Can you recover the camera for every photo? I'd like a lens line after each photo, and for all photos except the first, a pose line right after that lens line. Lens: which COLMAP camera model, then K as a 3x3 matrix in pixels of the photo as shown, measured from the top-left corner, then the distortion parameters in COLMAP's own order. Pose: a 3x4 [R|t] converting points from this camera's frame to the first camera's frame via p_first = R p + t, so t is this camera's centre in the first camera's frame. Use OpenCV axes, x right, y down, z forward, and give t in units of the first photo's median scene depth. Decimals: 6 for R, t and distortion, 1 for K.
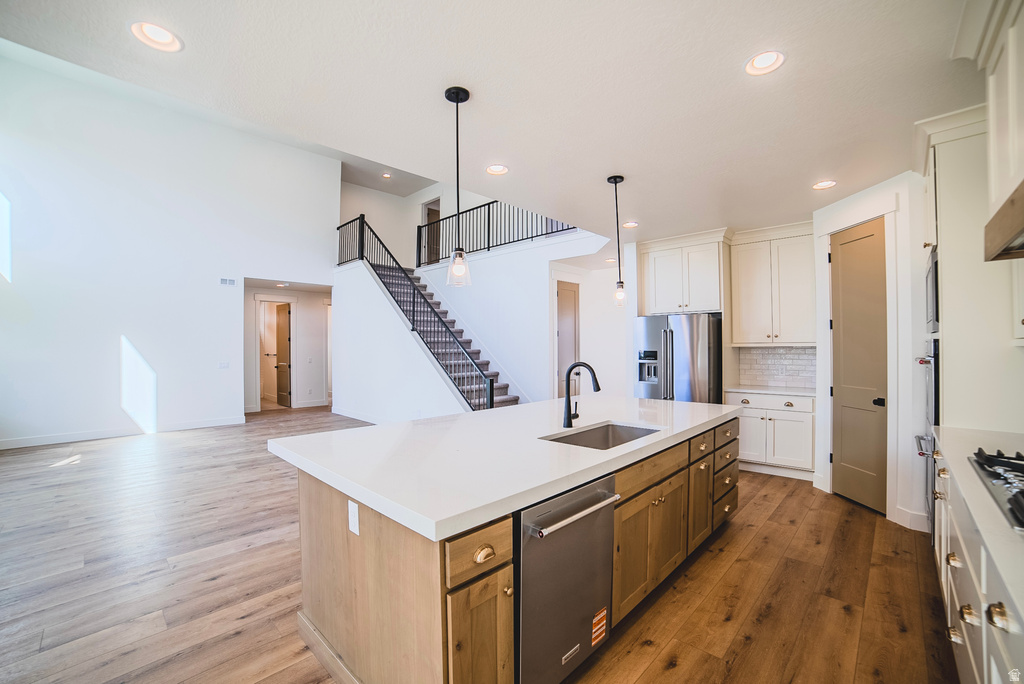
lens RADIAL K [[428.0, 0, 512.0], [0, 428.0, 342.0], [0, 0, 1]] dist [-0.105394, 0.033746]
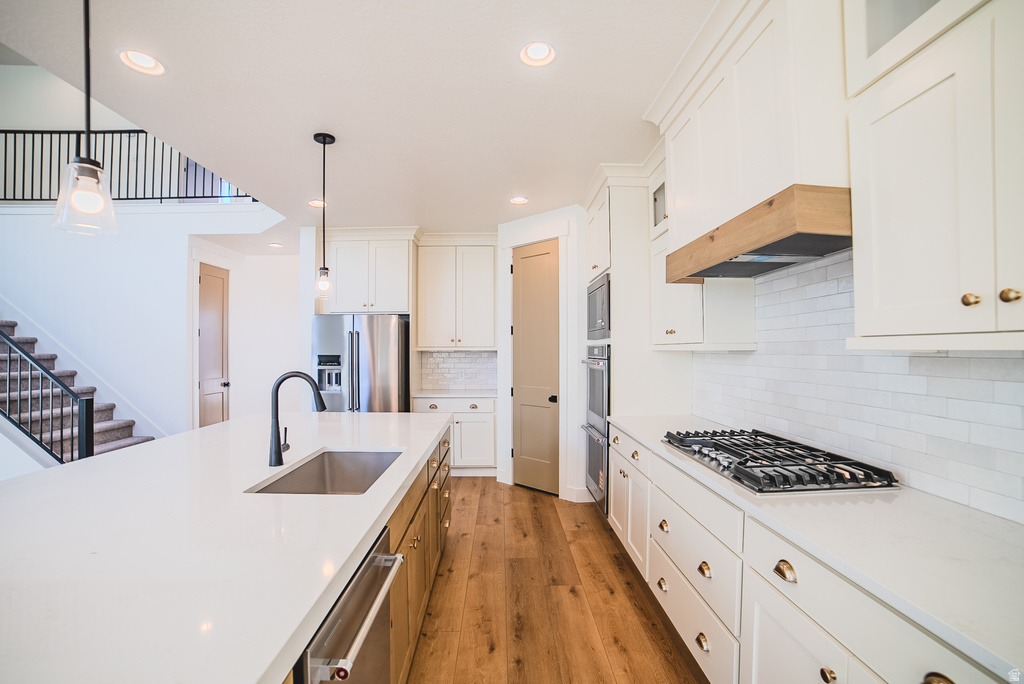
lens RADIAL K [[446.5, 0, 509.4], [0, 446.5, 345.9], [0, 0, 1]] dist [-0.113487, 0.040401]
pose [[0.705505, 0.008878, 0.708650, -0.072411], [-0.008635, 0.999955, -0.003931, 0.003881], [-0.708653, -0.003346, 0.705550, 0.171908]]
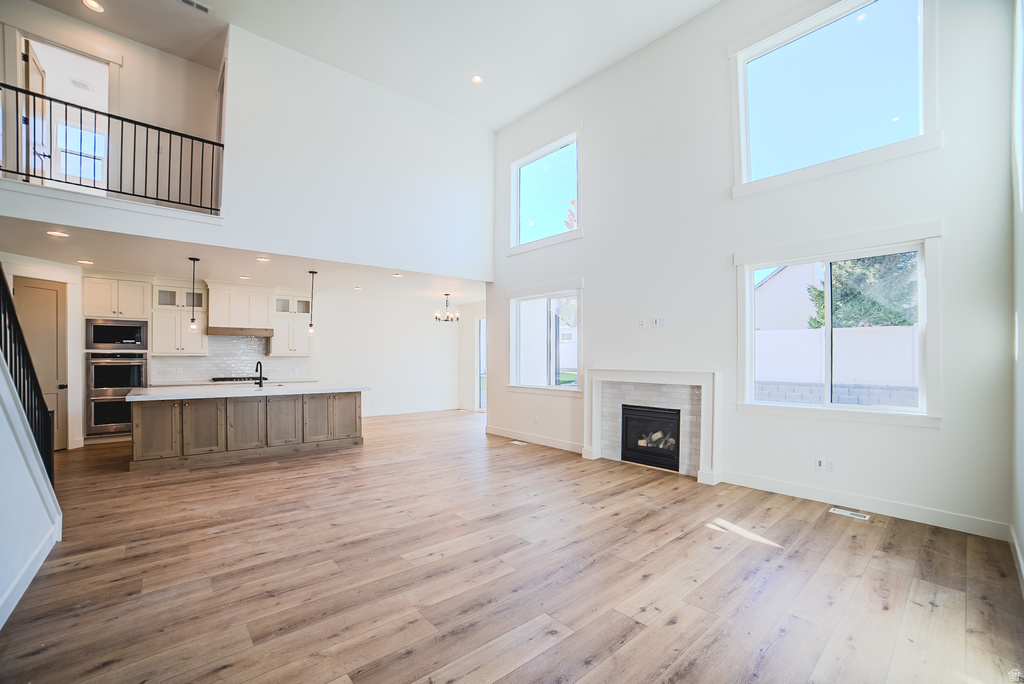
lens RADIAL K [[421.1, 0, 513.0], [0, 421.1, 359.1], [0, 0, 1]] dist [-0.096698, 0.032062]
pose [[-0.995745, 0.001058, 0.092147, -1.142291], [0.000464, 0.999979, -0.006468, 0.037250], [-0.092152, -0.006398, -0.995724, 2.357882]]
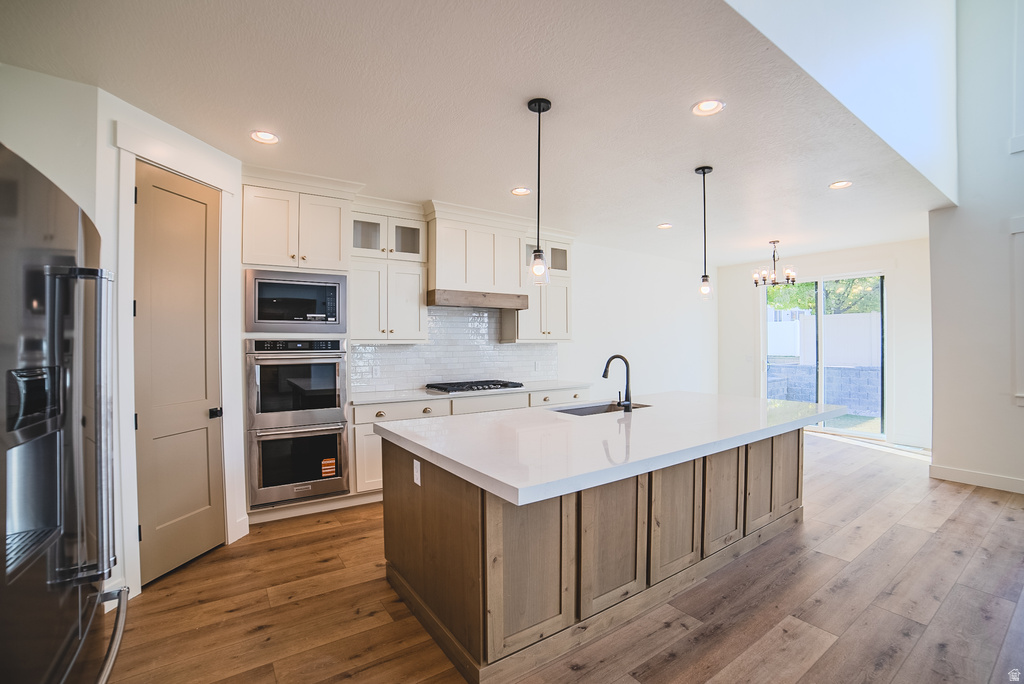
lens RADIAL K [[446.5, 0, 509.4], [0, 446.5, 345.9], [0, 0, 1]] dist [-0.113487, 0.040401]
pose [[-0.978635, 0.009861, 0.205368, 0.139514], [0.008575, 0.999938, -0.007150, 0.022185], [-0.205426, -0.005236, -0.978659, 1.601843]]
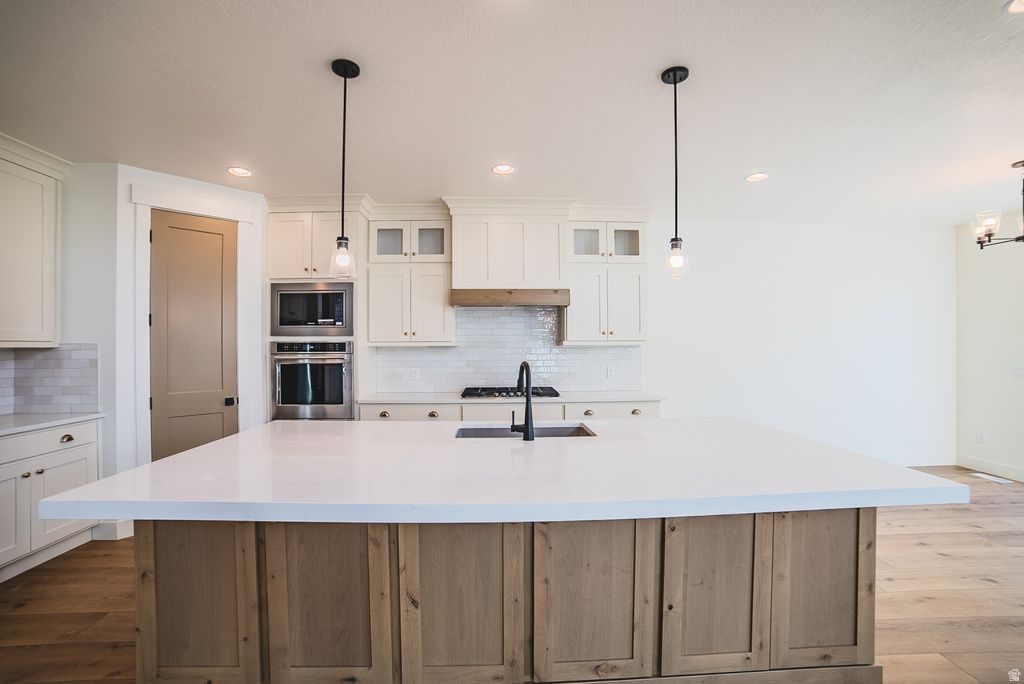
lens RADIAL K [[439.6, 0, 514.8], [0, 439.6, 345.5], [0, 0, 1]] dist [-0.106656, 0.042055]
pose [[-0.720936, 0.009968, 0.692930, -0.320493], [-0.000226, 0.999893, -0.014620, 0.021539], [-0.693002, -0.010697, -0.720856, 1.177884]]
